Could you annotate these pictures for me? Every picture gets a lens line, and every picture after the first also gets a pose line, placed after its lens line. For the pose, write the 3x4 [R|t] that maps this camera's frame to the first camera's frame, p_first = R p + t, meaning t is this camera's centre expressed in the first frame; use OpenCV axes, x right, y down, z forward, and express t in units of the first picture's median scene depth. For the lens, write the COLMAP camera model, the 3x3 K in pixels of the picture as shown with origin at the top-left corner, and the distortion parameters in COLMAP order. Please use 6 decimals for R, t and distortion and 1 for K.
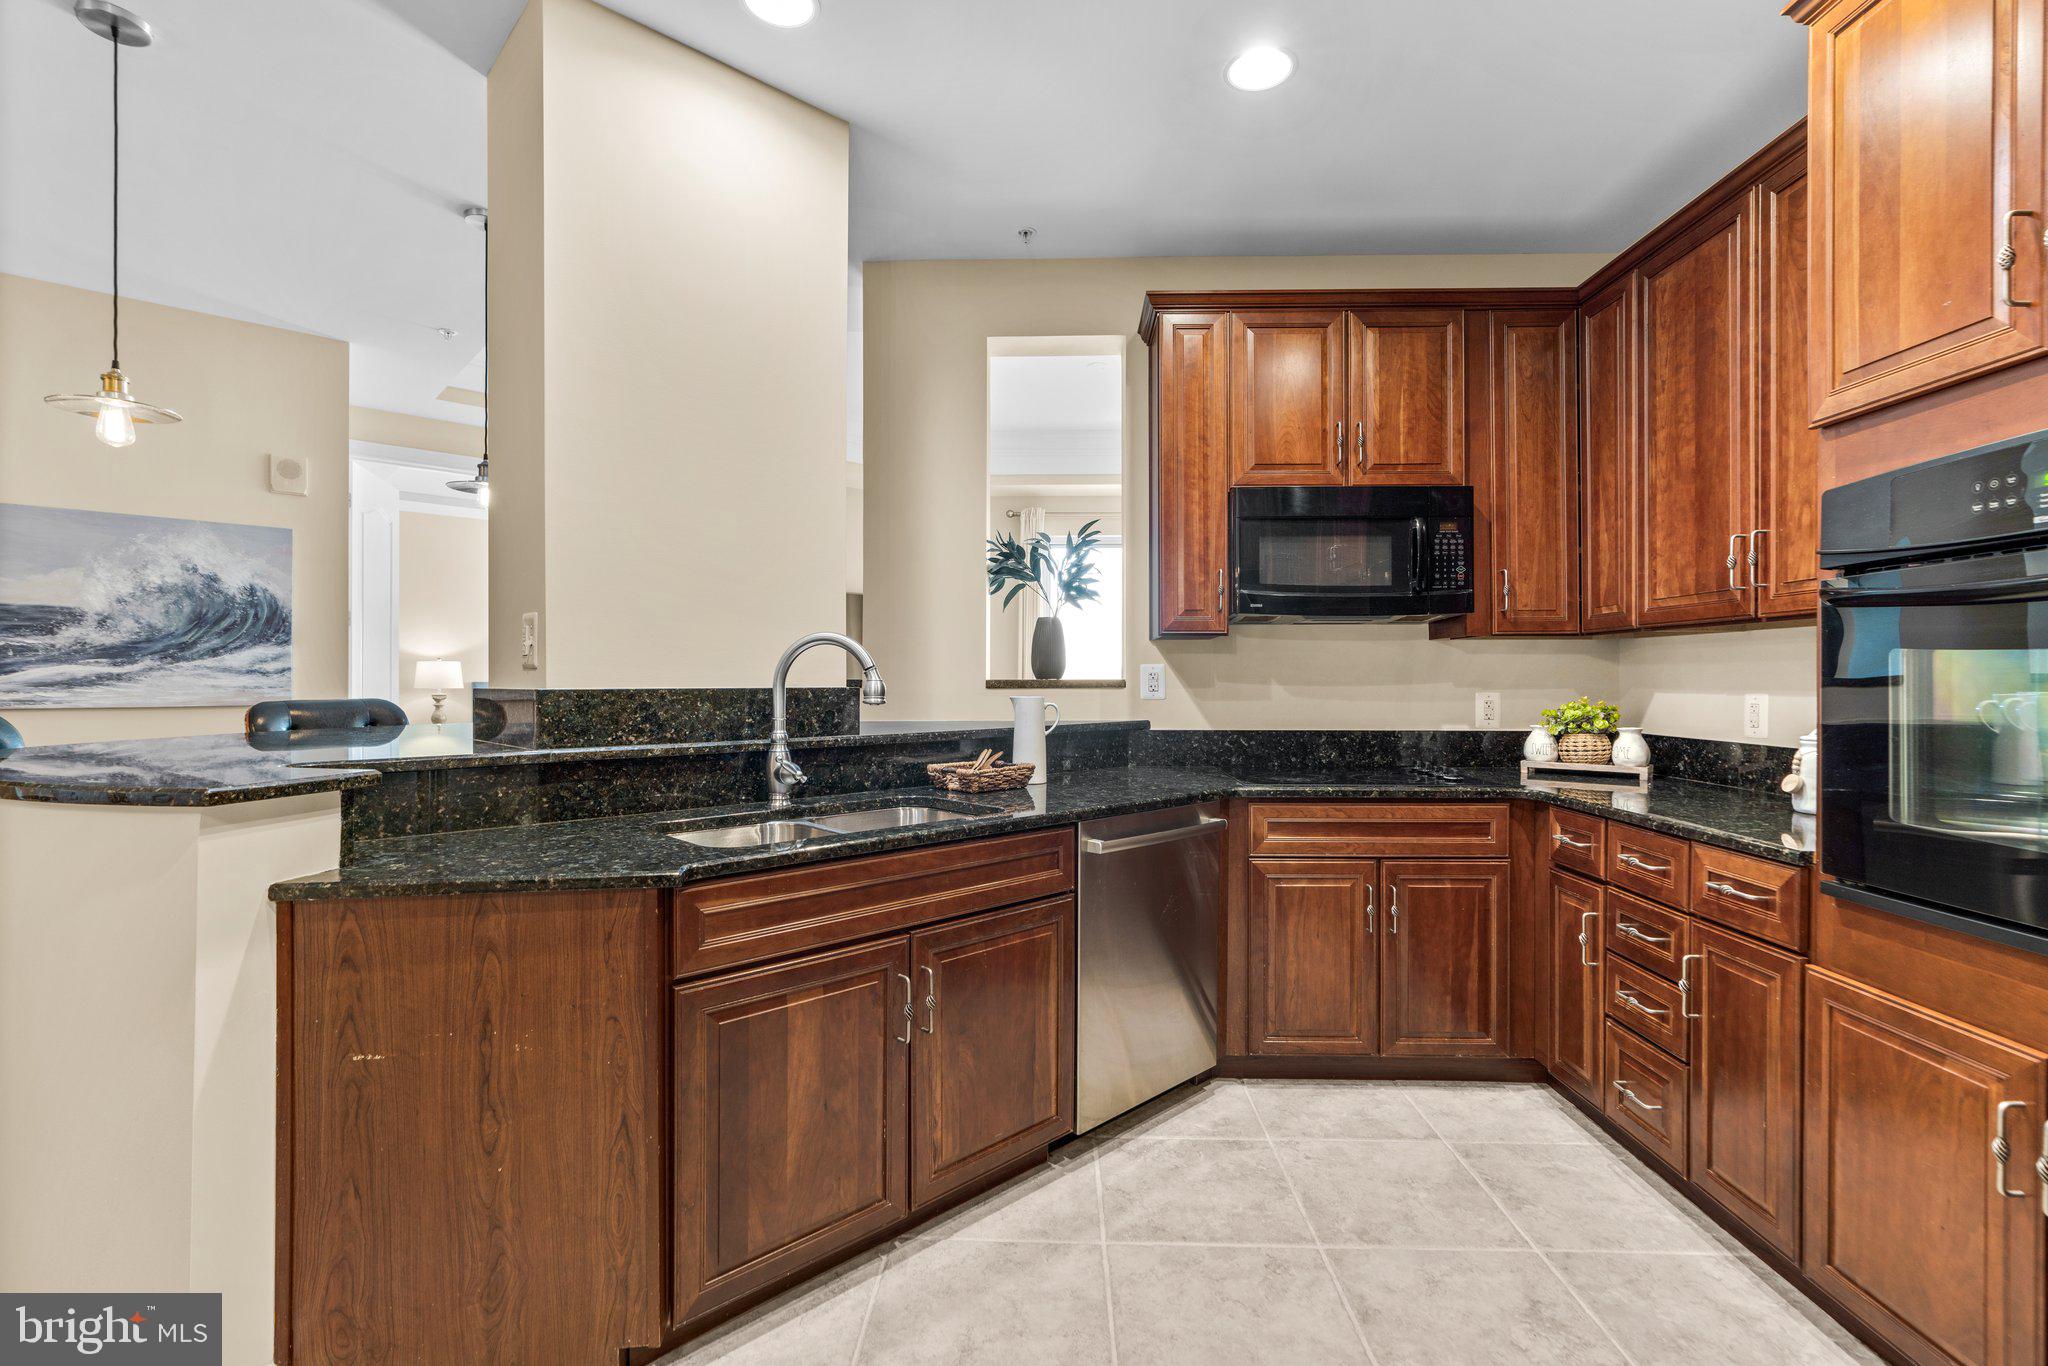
lens RADIAL K [[924.3, 0, 1006.7], [0, 924.3, 683.5], [0, 0, 1]] dist [-0.004541, 0.000740]
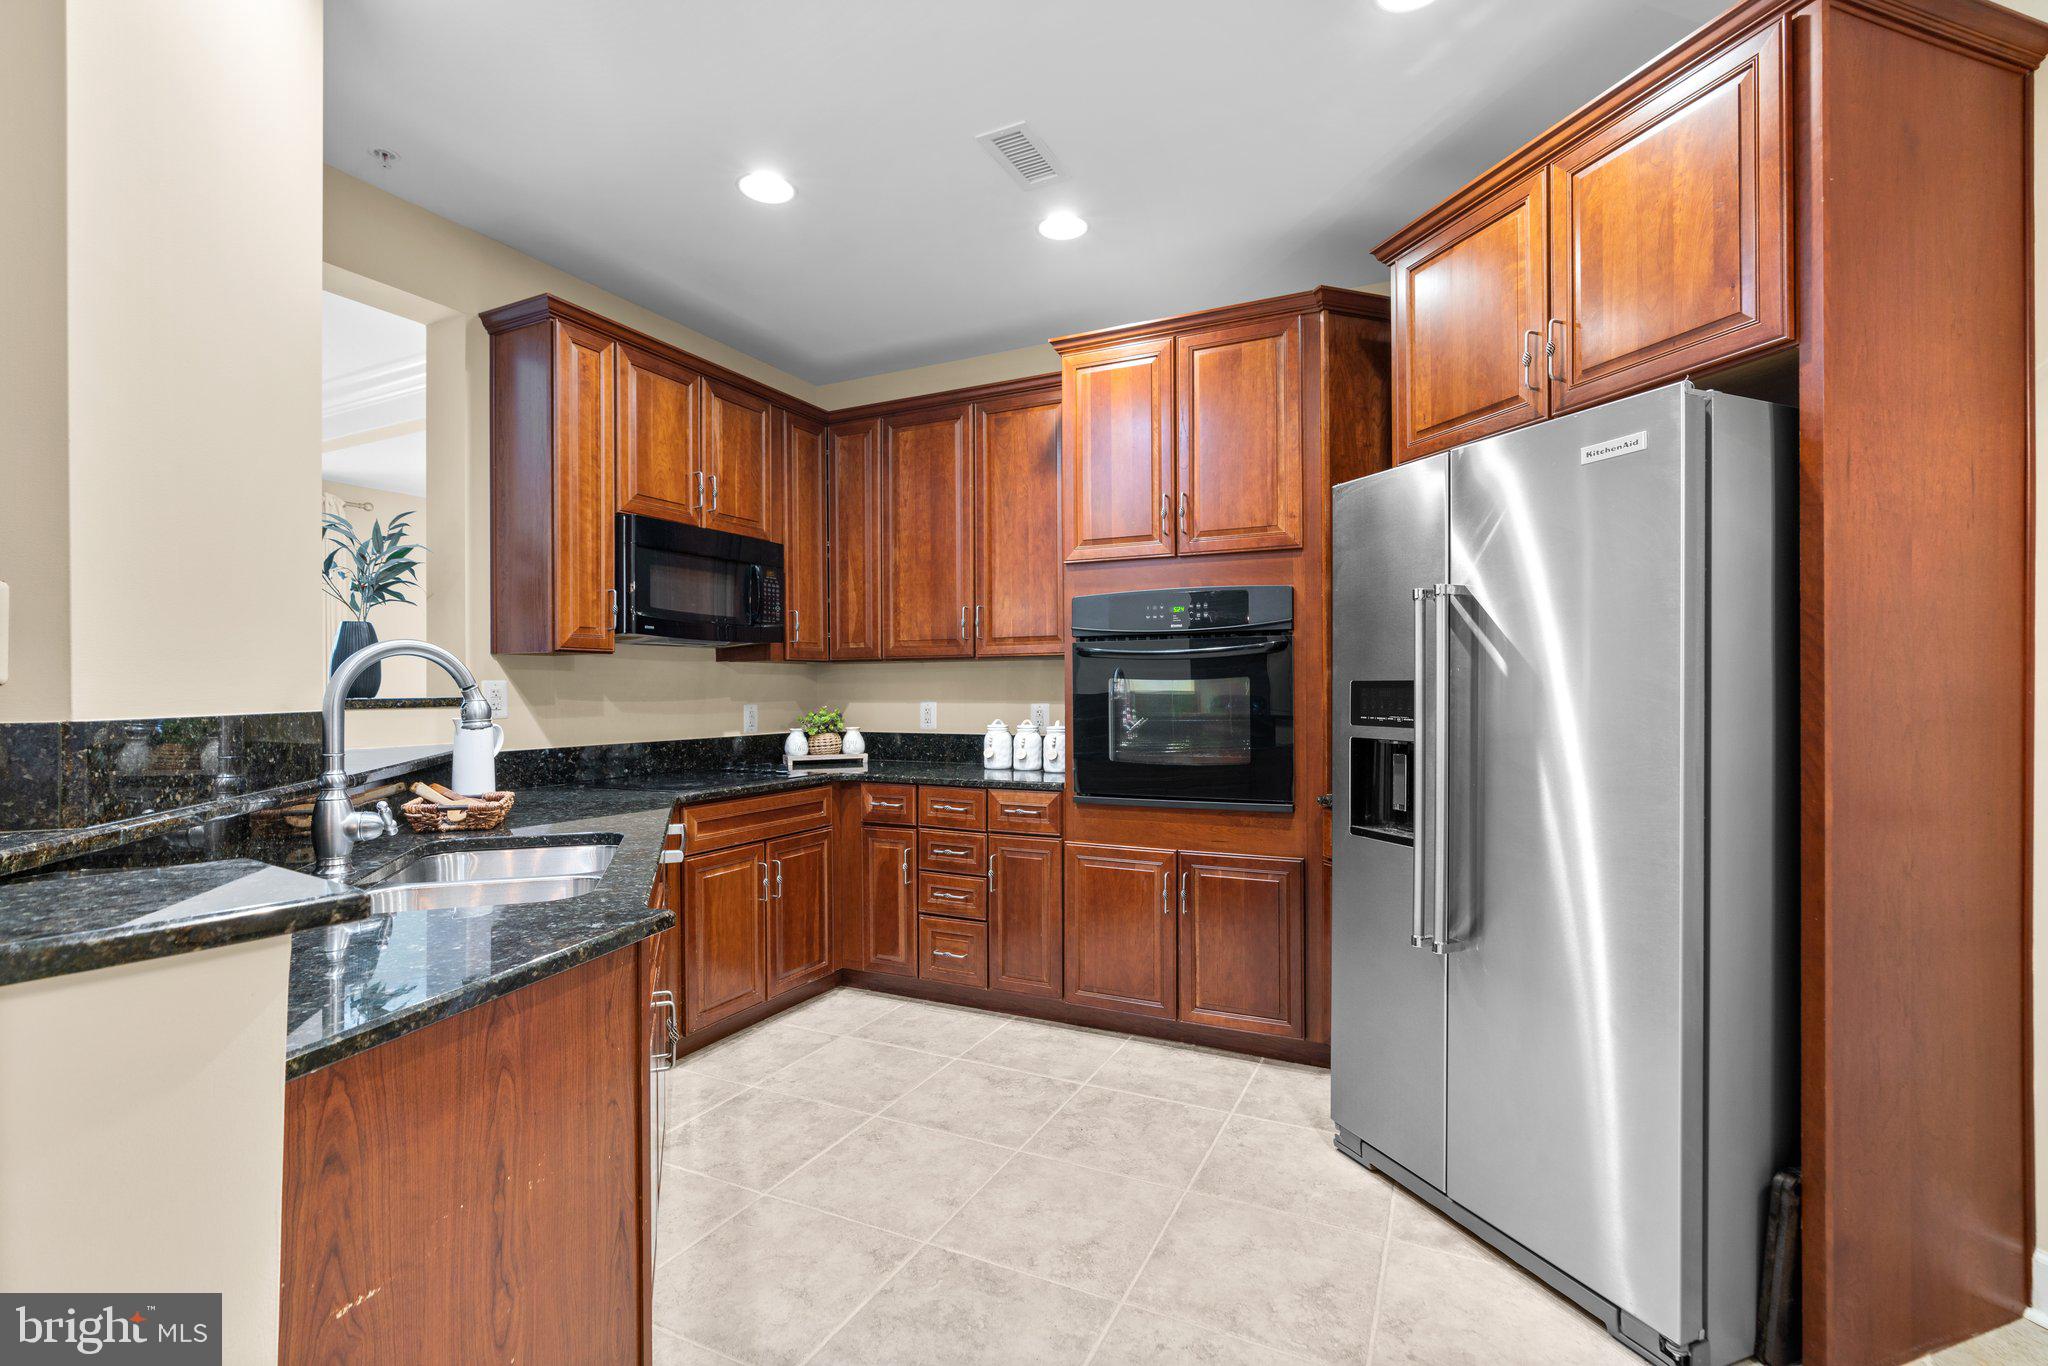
lens RADIAL K [[924.3, 0, 1032.8], [0, 924.3, 692.1], [0, 0, 1]] dist [-0.004541, 0.000740]
pose [[0.410401, -0.004505, 0.911894, -0.575416], [0.010733, 0.999942, 0.000109, -0.004440], [-0.911842, 0.009743, 0.410426, 0.167080]]
